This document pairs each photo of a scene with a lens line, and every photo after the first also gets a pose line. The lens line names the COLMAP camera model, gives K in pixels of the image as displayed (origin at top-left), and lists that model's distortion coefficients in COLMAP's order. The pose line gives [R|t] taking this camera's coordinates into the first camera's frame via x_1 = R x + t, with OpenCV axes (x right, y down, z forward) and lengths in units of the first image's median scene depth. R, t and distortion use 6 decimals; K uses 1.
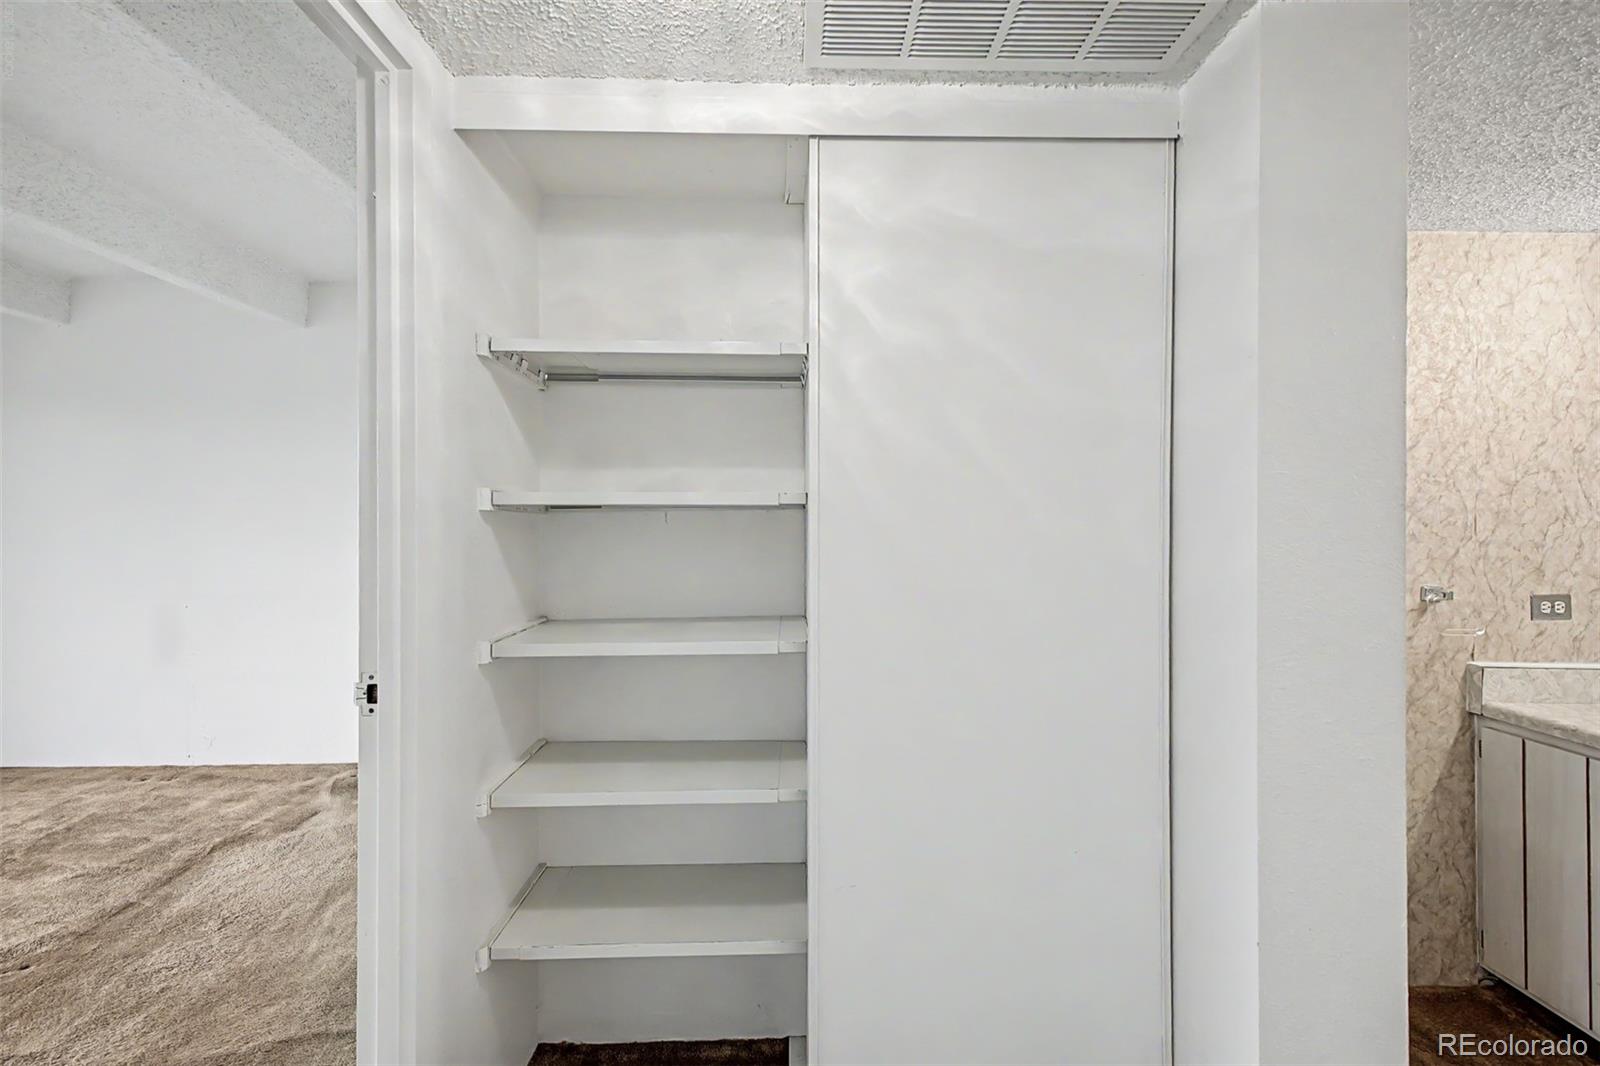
lens RADIAL K [[636.1, 0, 795.4], [0, 636.1, 518.9], [0, 0, 1]] dist [0.002893, -0.000395]
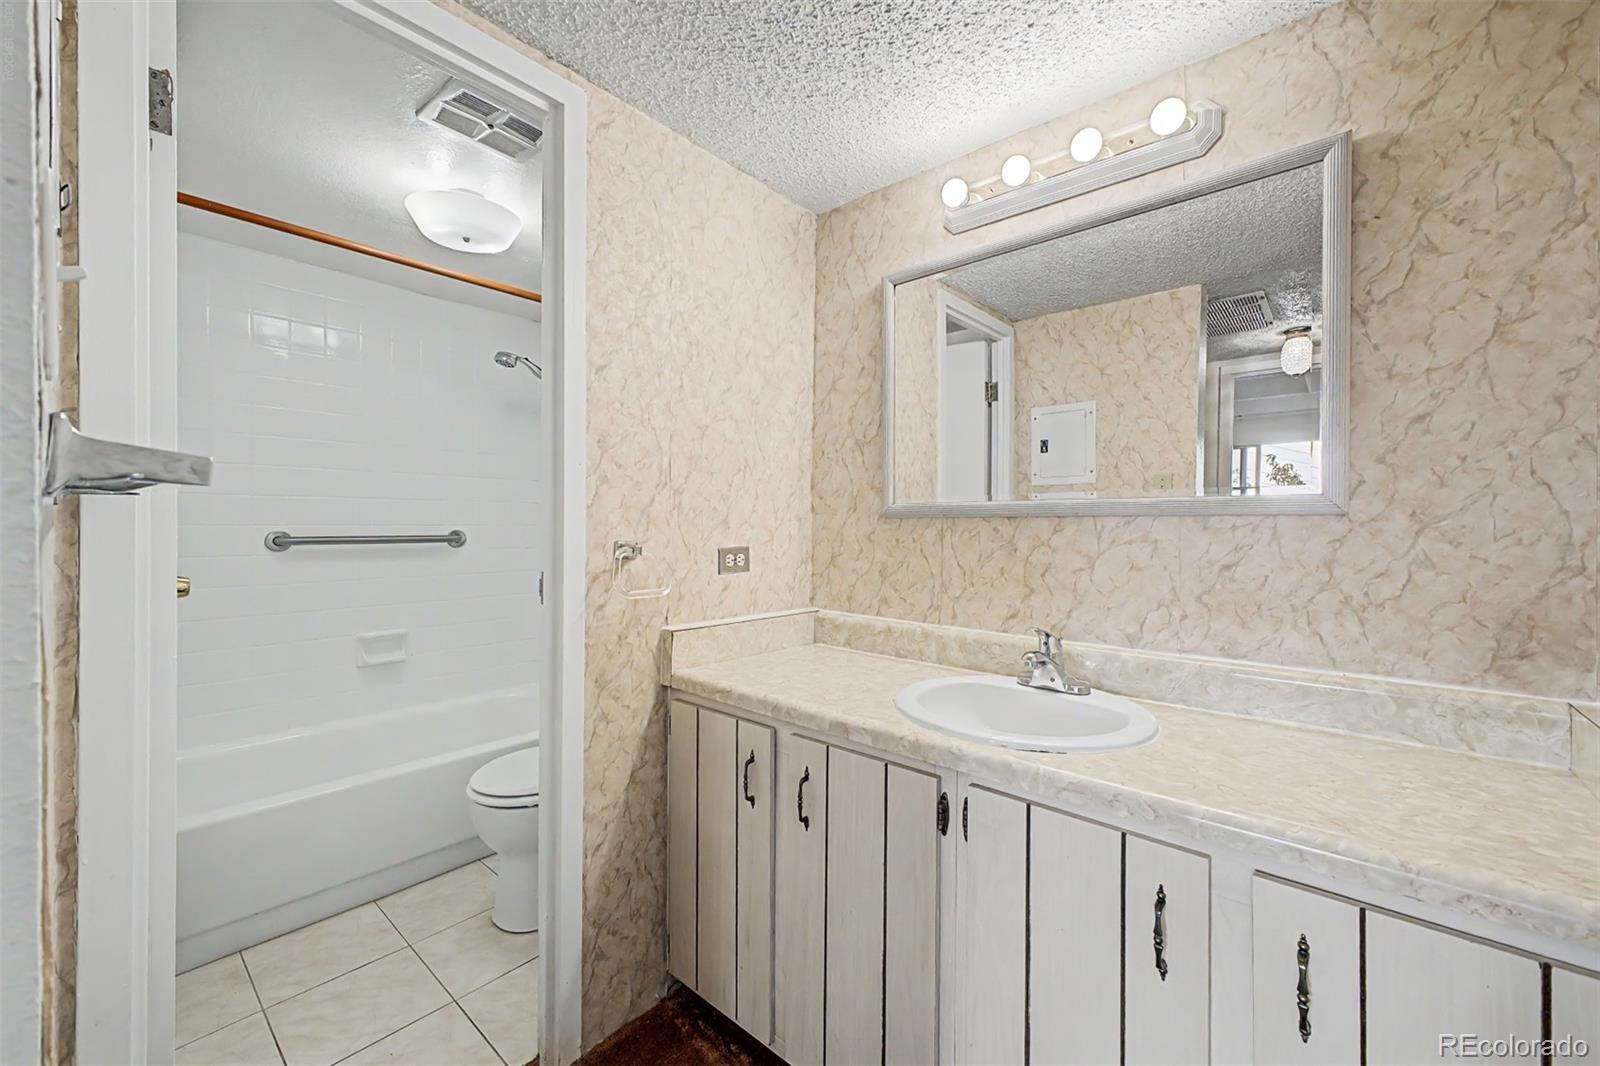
lens RADIAL K [[636.1, 0, 795.4], [0, 636.1, 518.9], [0, 0, 1]] dist [0.002893, -0.000395]
pose [[0.669295, 0.004465, 0.742984, 0.533626], [-0.006956, 0.999976, 0.000256, 0.075422], [-0.742964, -0.005340, 0.669310, 0.287716]]
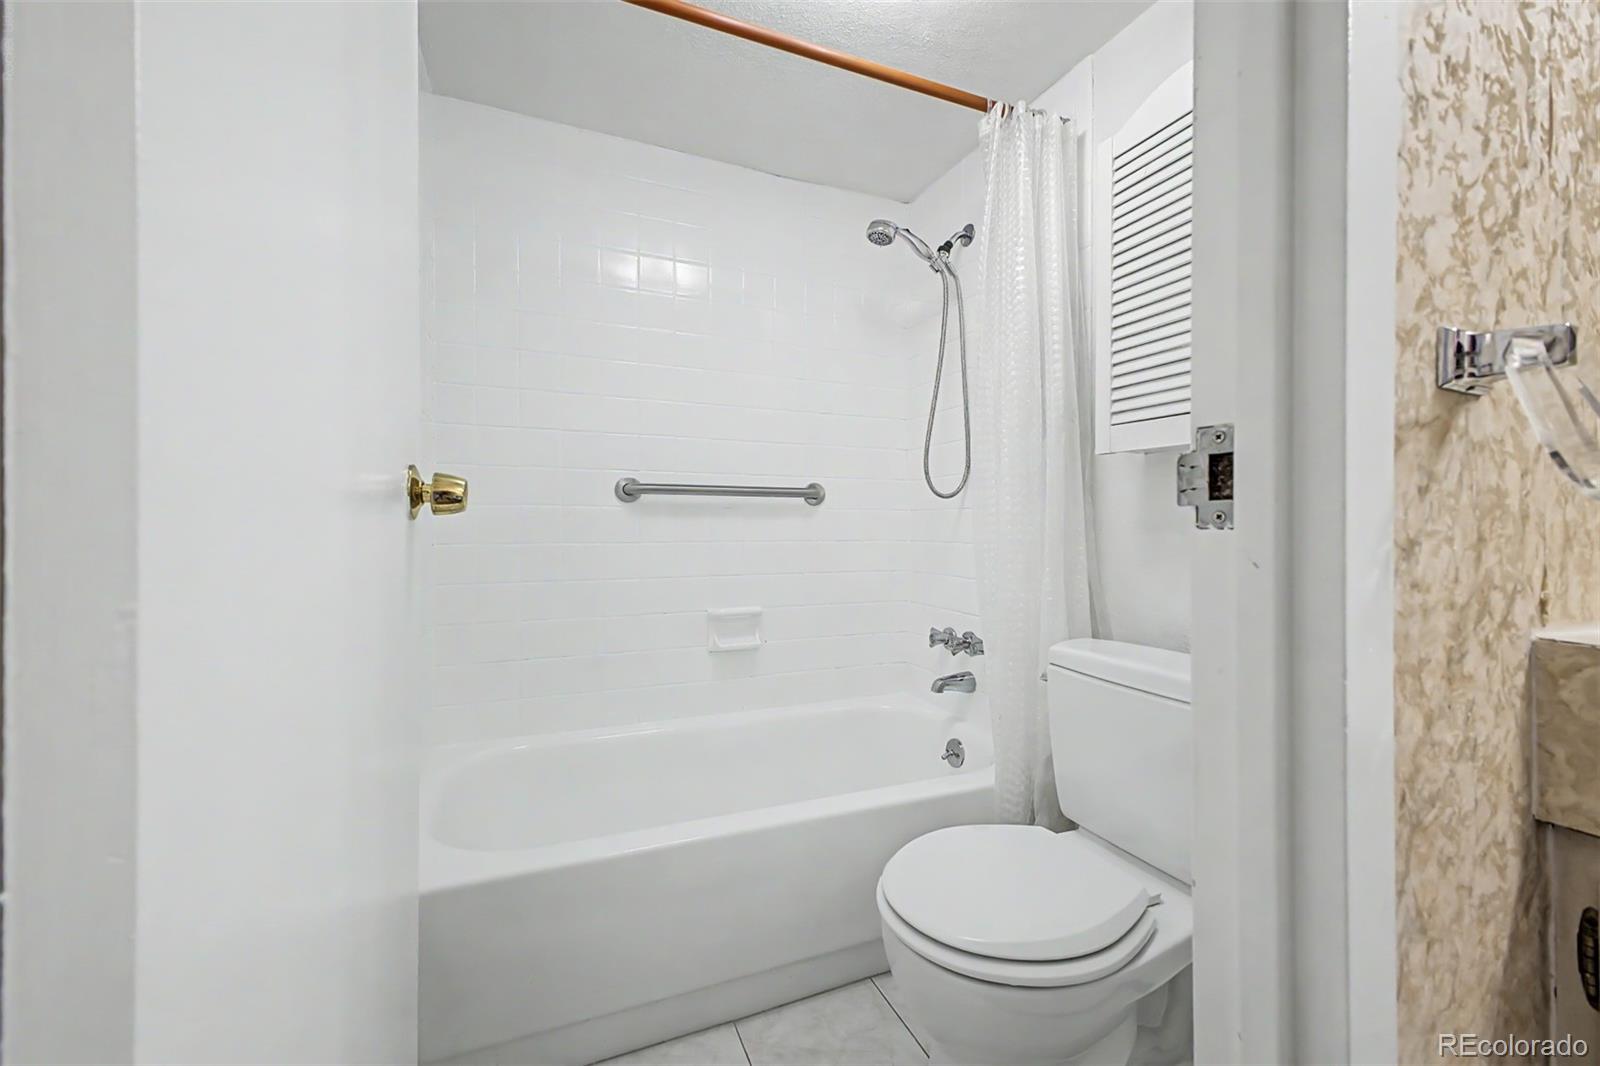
lens RADIAL K [[636.1, 0, 795.4], [0, 636.1, 518.9], [0, 0, 1]] dist [0.002893, -0.000395]
pose [[0.930305, 0.001284, 0.366785, 0.669215], [-0.002449, 0.999993, 0.002711, 0.176994], [-0.366779, -0.003420, 0.930302, 0.866335]]
